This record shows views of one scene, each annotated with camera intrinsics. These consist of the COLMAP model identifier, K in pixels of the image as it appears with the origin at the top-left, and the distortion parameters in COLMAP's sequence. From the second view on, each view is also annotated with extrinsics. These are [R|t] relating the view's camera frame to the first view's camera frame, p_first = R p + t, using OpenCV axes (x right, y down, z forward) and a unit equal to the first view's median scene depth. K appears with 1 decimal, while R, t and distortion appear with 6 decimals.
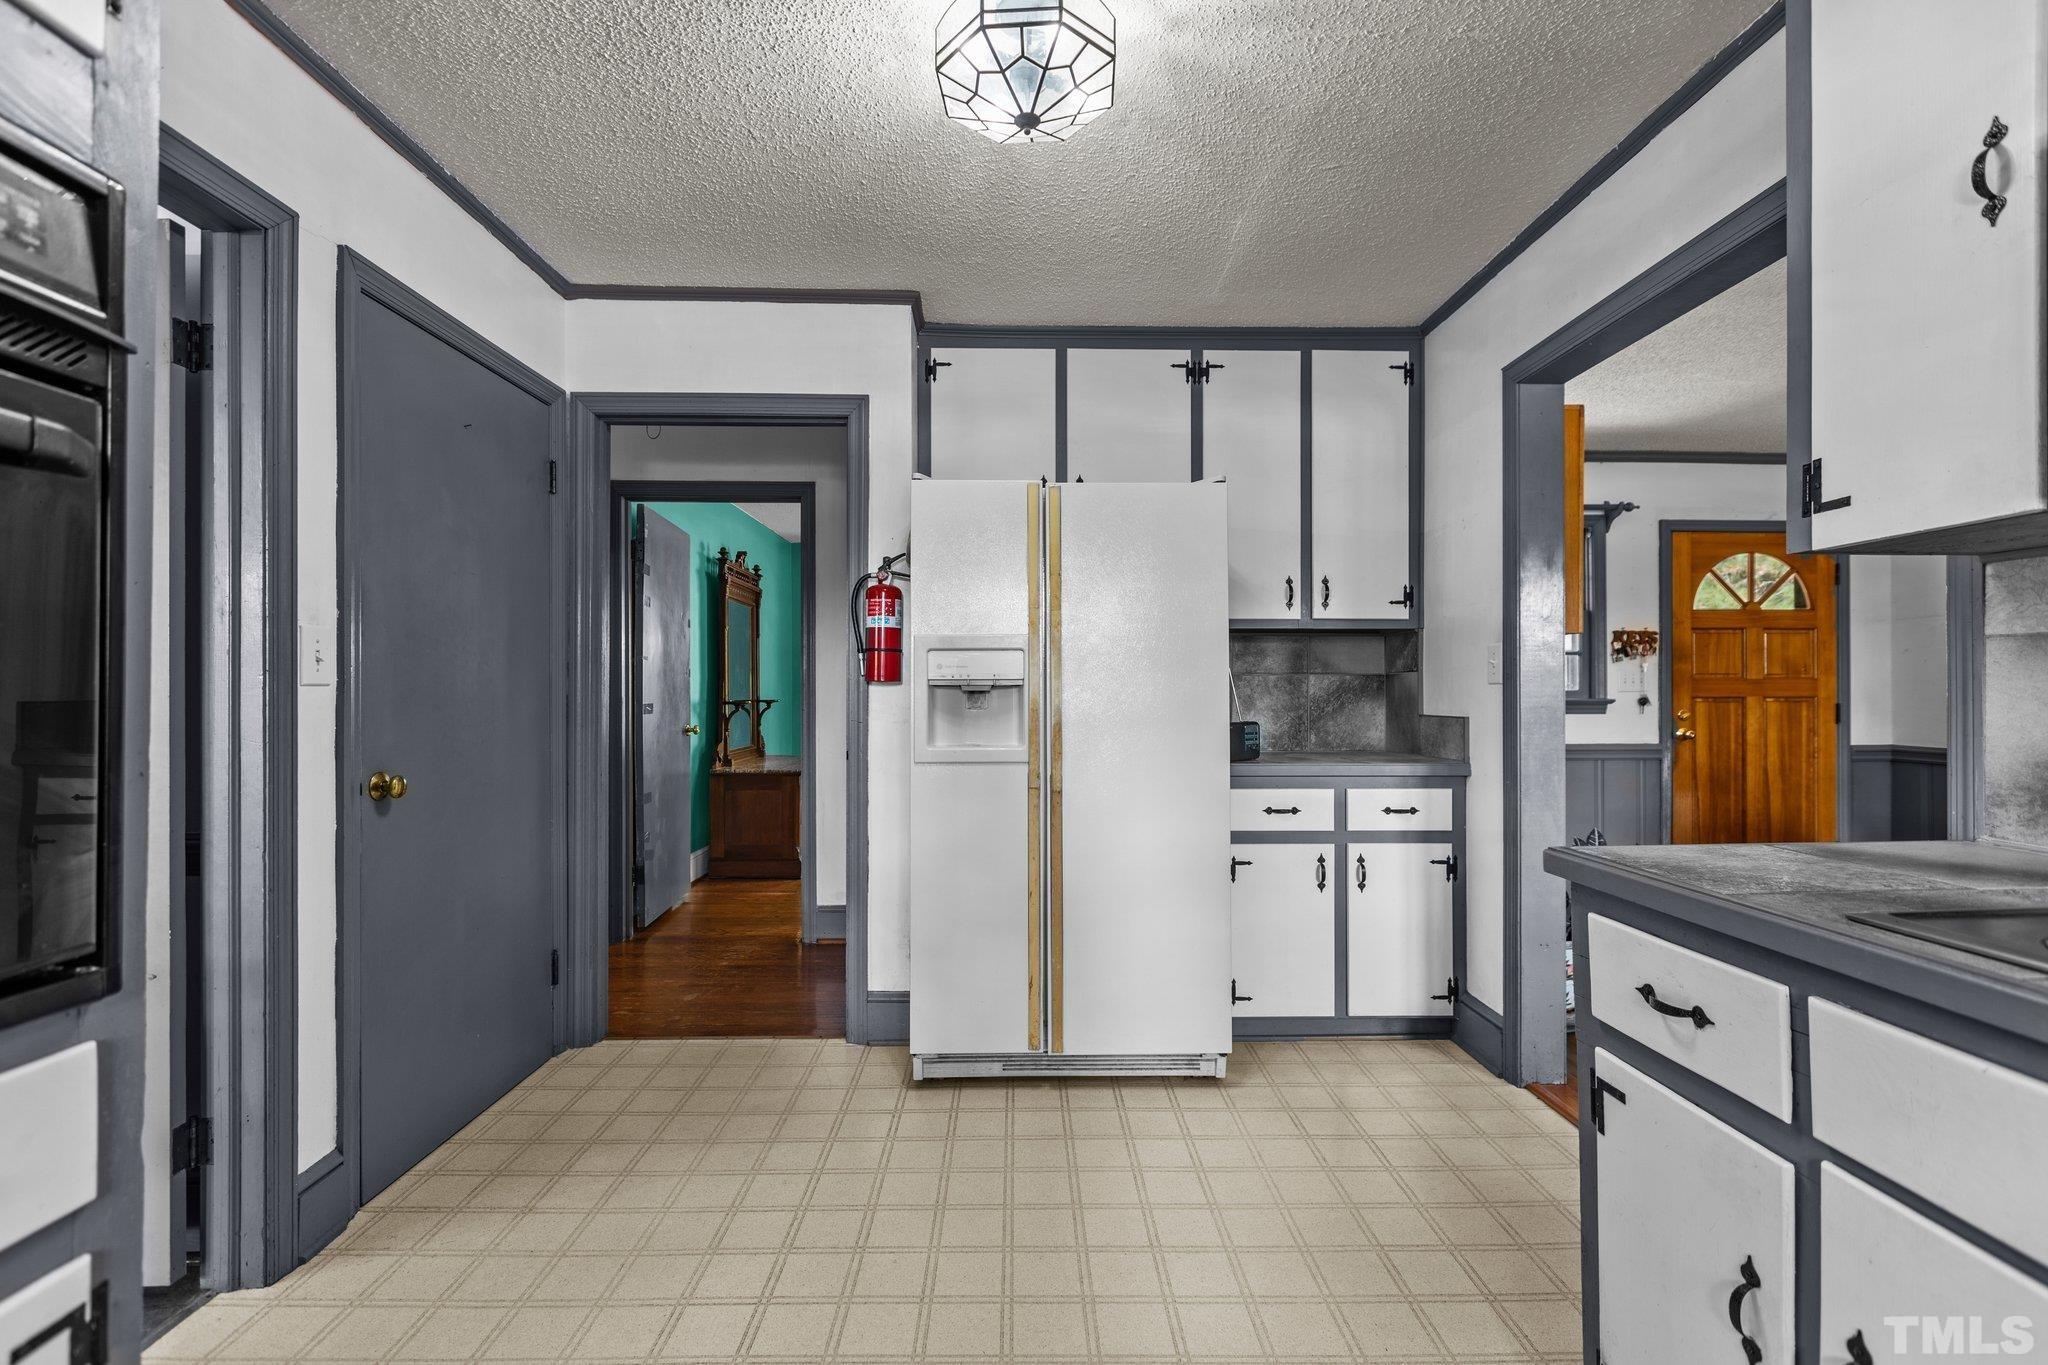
lens RADIAL K [[910.8, 0, 1028.7], [0, 910.8, 685.5], [0, 0, 1]] dist [-0.000706, 0.000057]
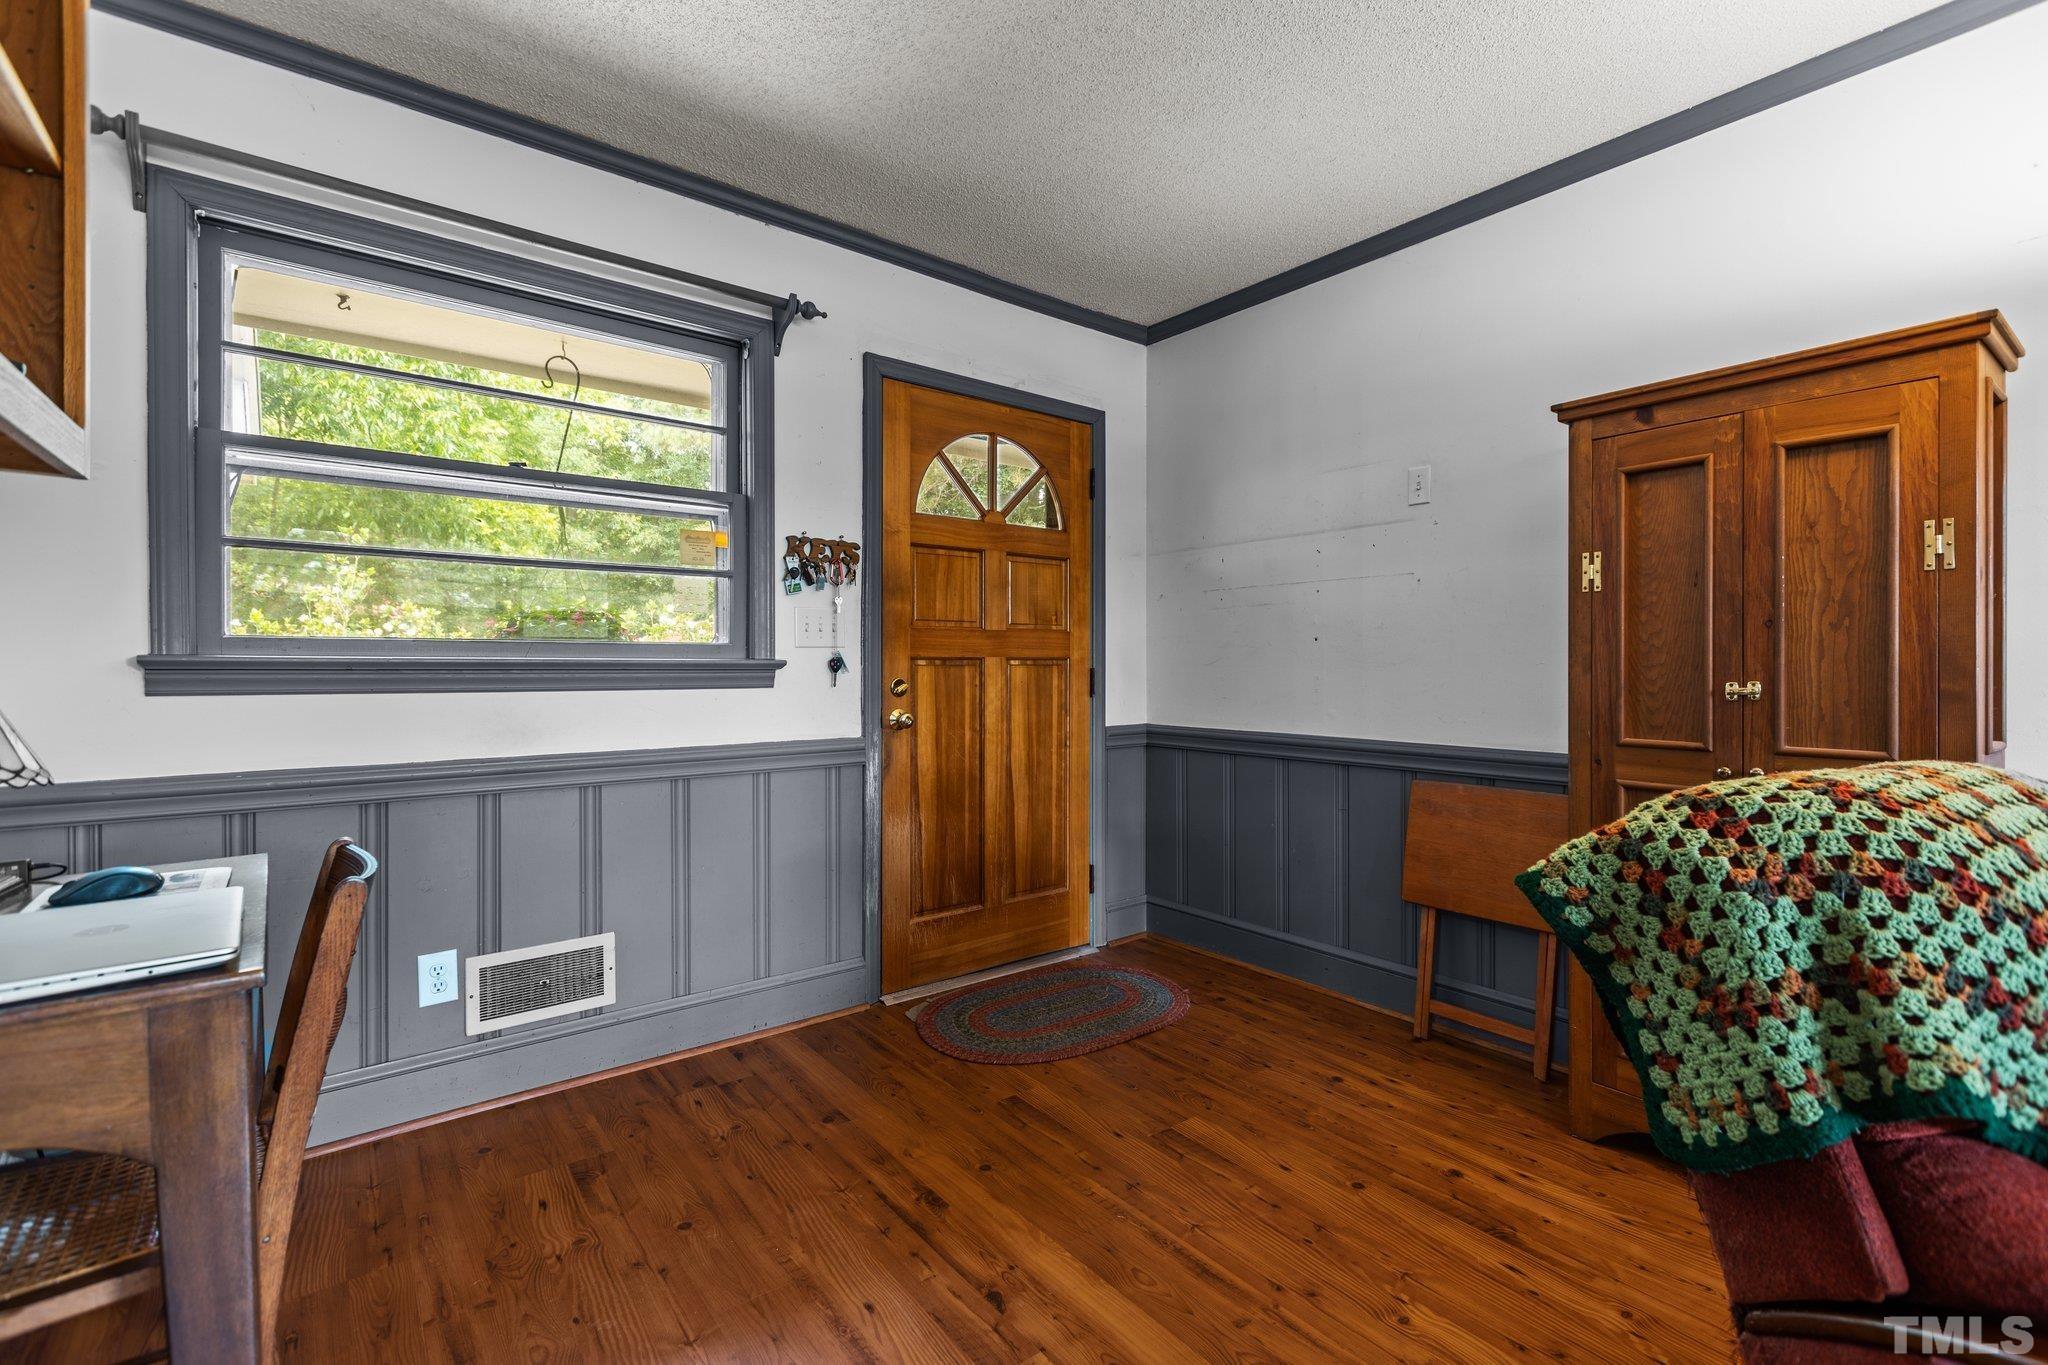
lens RADIAL K [[910.8, 0, 1022.8], [0, 910.8, 673.8], [0, 0, 1]] dist [-0.000706, 0.000057]
pose [[0.794183, -0.005102, 0.607657, 0.420307], [-0.003269, 0.999914, 0.012669, 0.015630], [-0.607670, -0.012048, 0.794099, 0.475517]]
